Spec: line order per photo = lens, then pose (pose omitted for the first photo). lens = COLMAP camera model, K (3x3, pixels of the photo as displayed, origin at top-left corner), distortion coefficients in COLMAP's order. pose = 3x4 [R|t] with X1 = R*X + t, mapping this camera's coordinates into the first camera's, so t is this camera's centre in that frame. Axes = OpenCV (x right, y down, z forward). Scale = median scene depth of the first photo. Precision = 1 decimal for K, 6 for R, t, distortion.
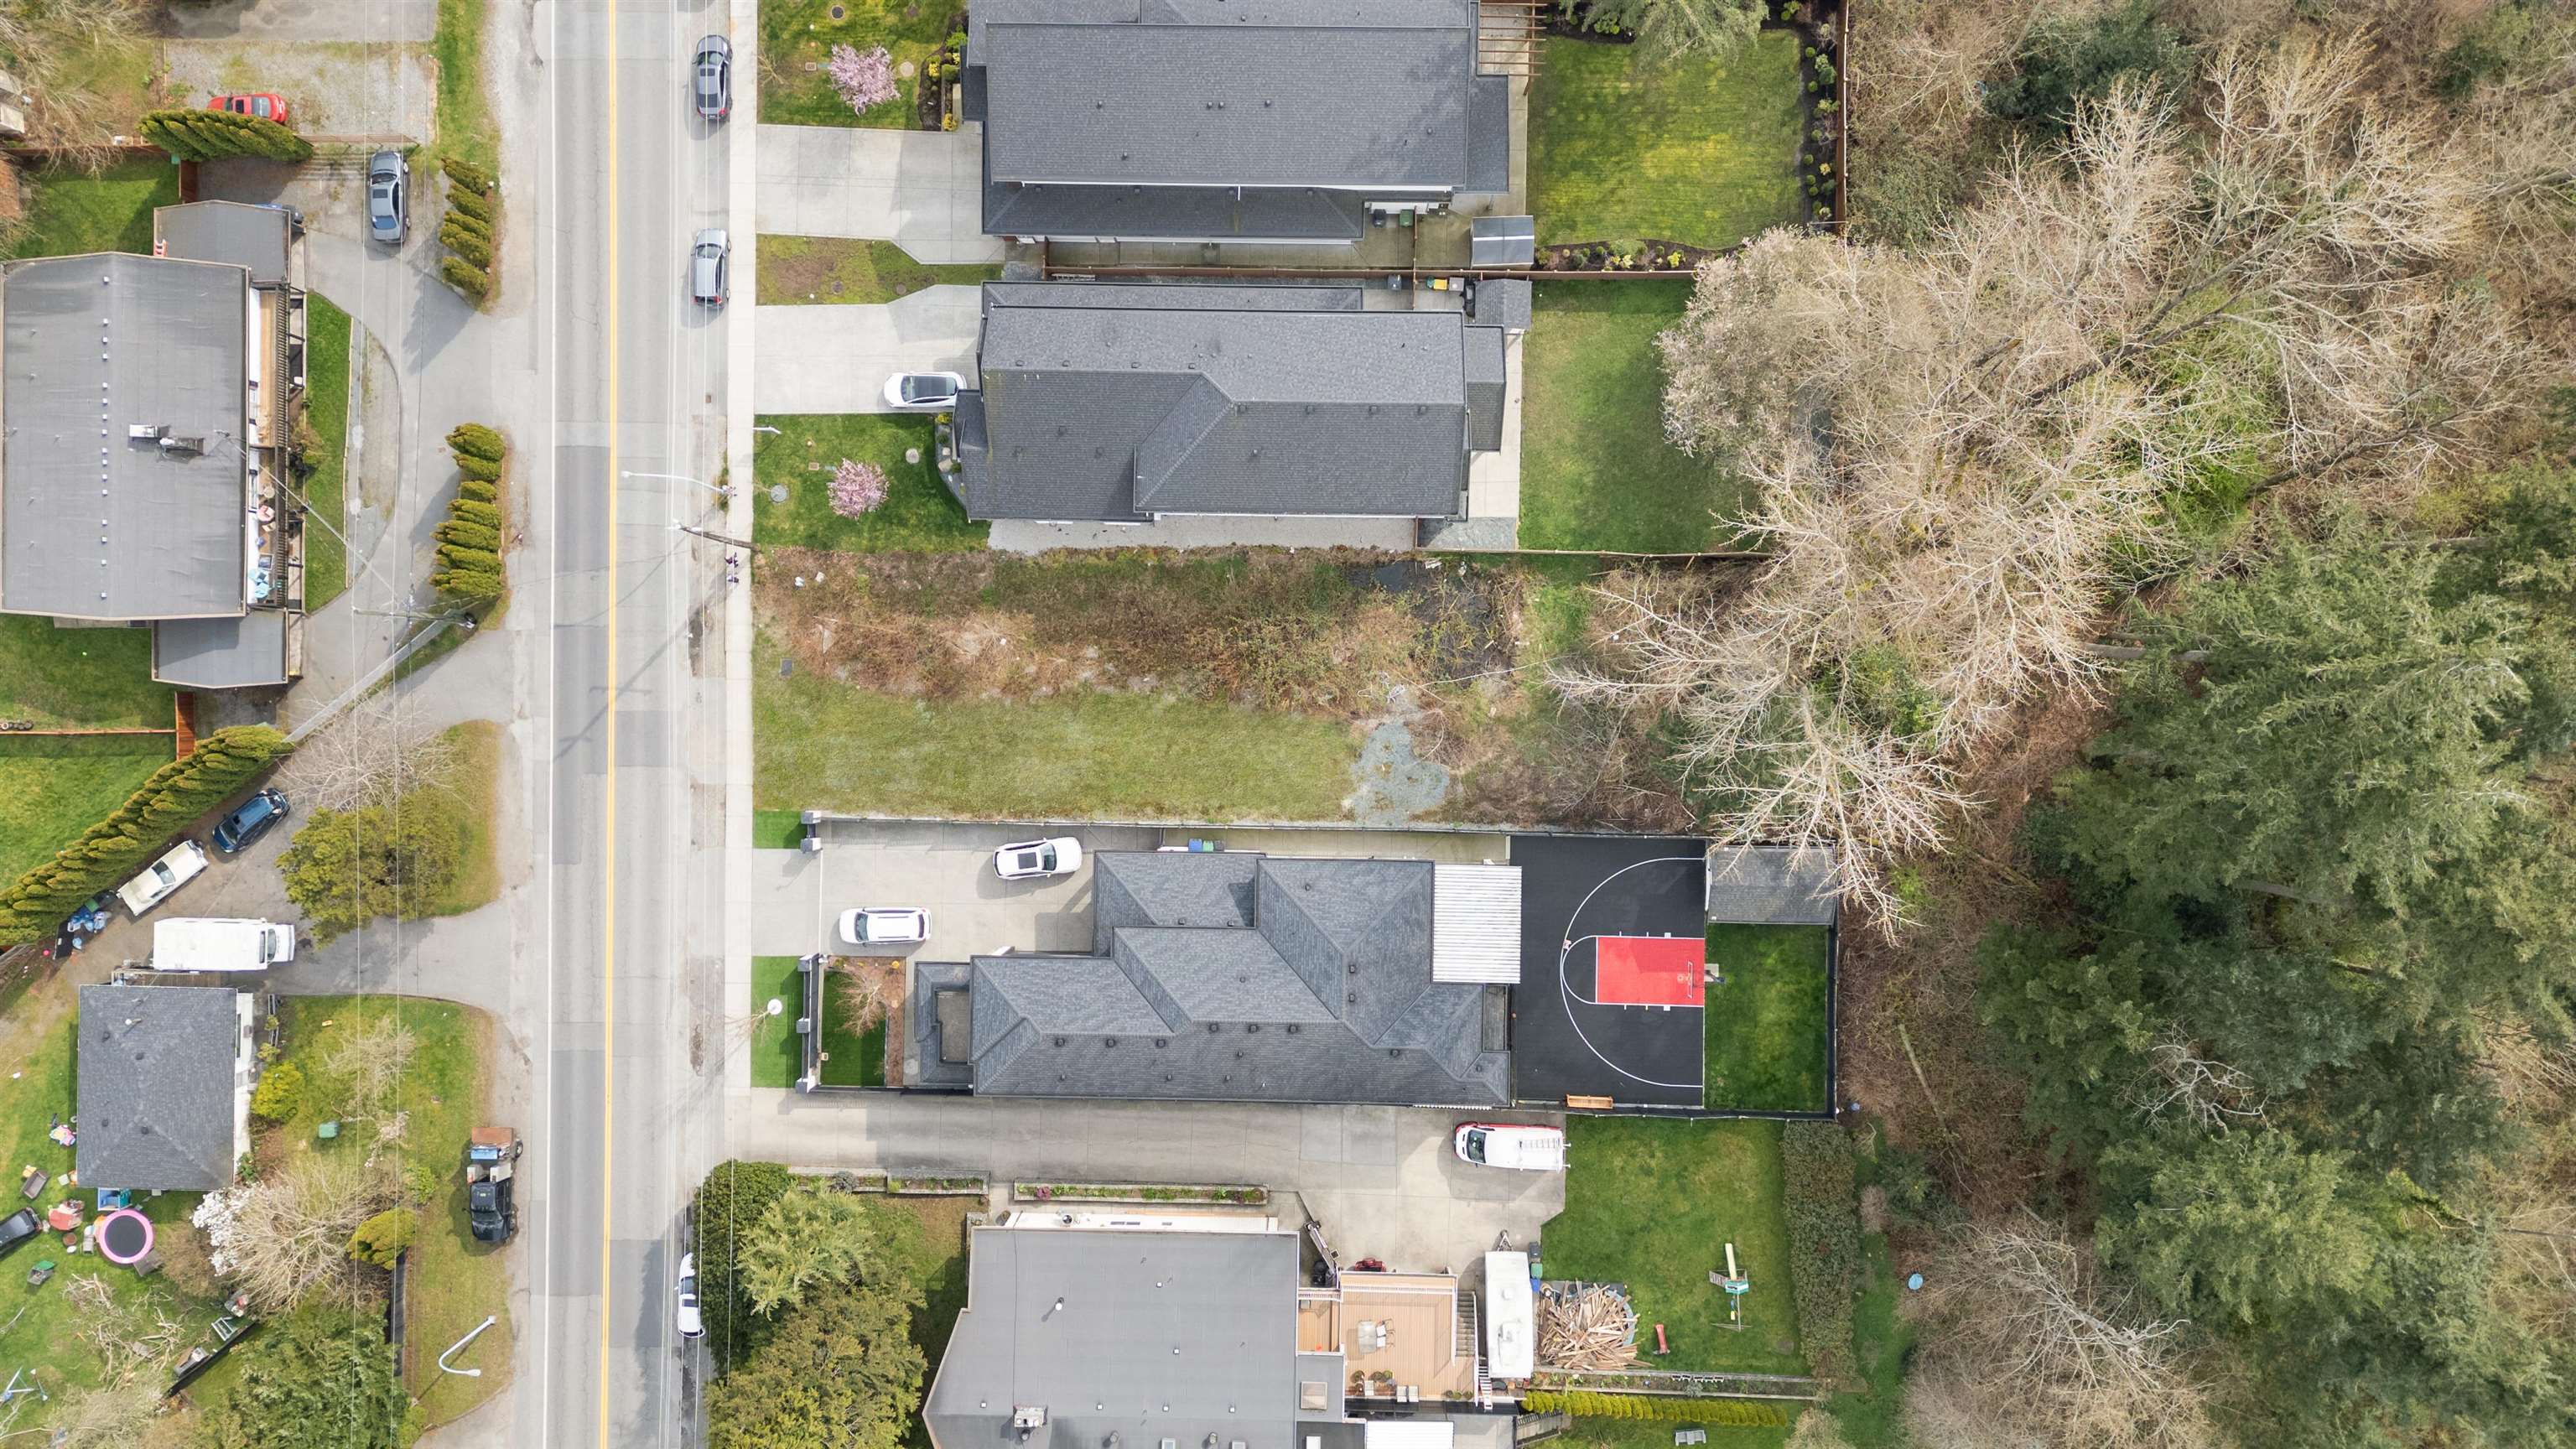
lens RADIAL K [[1785.6, 0, 1297.0], [0, 1785.6, 726.5], [0, 0, 1]] dist [0.068192, -0.061436]
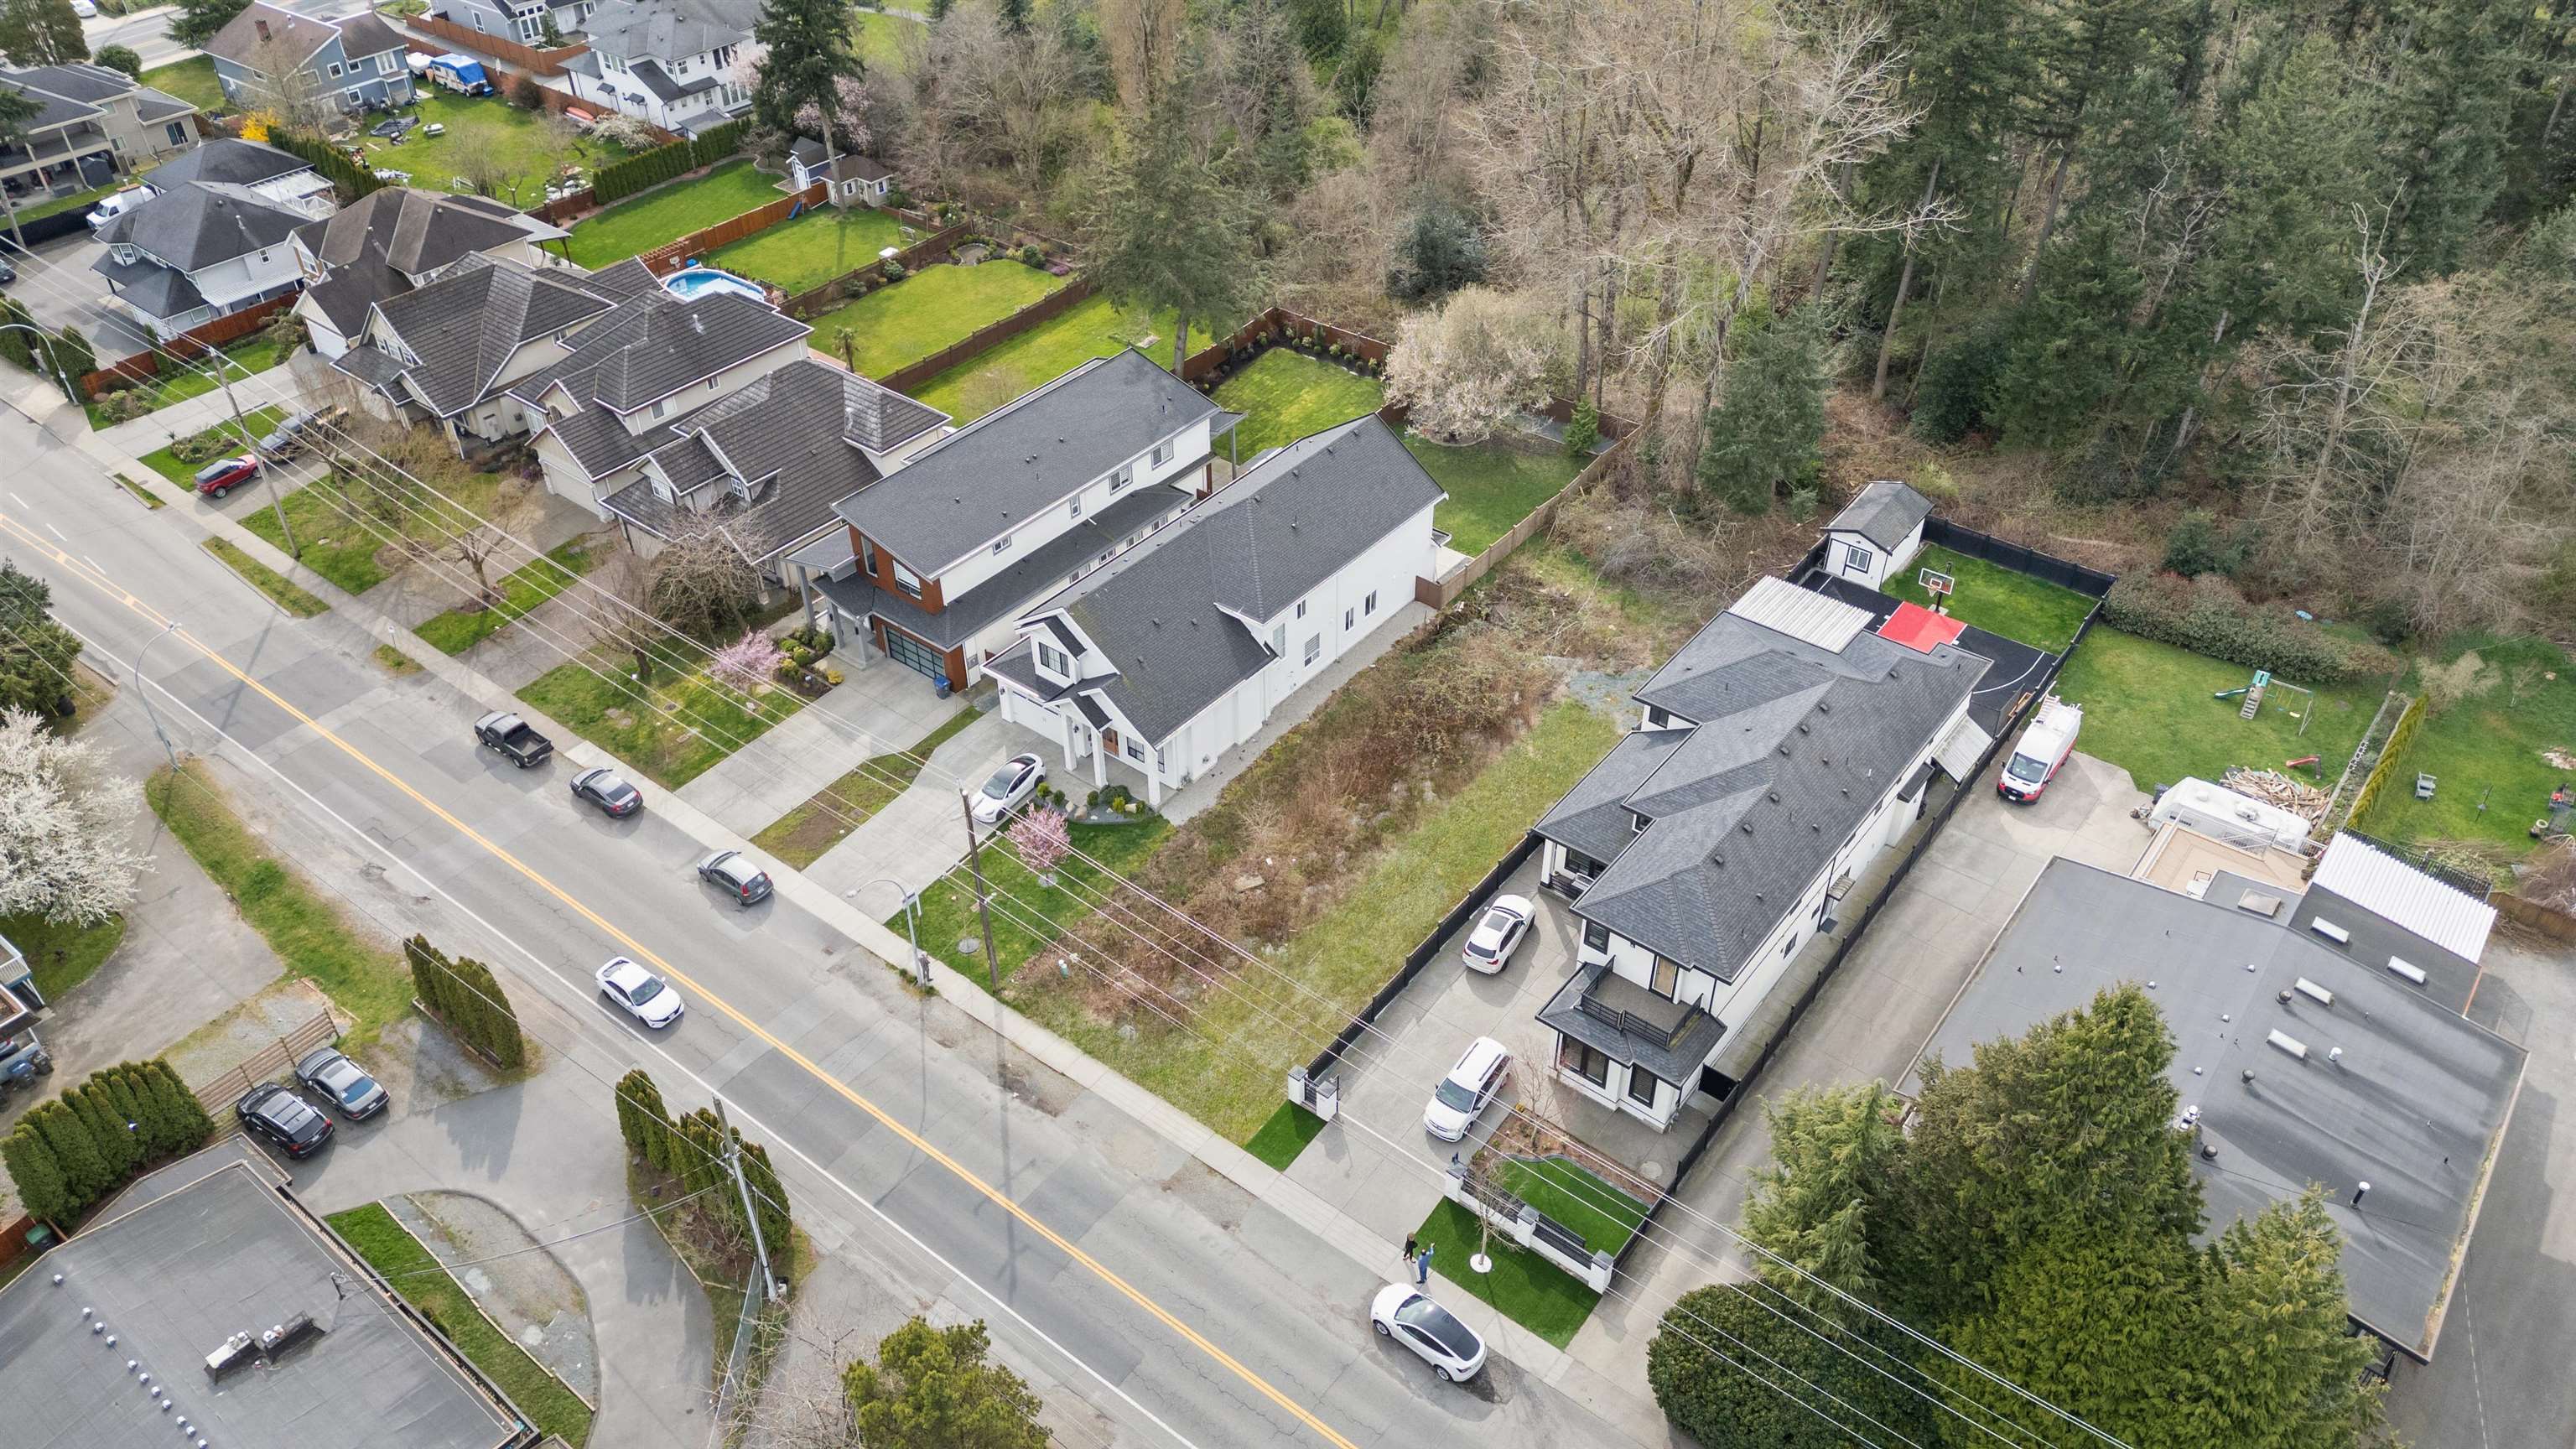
lens RADIAL K [[1785.6, 0, 1297.0], [0, 1785.6, 726.5], [0, 0, 1]] dist [0.068192, -0.061436]
pose [[0.599890, -0.472420, 0.645717, -0.690601], [0.800036, 0.362838, -0.477798, 0.359287], [-0.008569, 0.803223, 0.595617, 0.413380]]
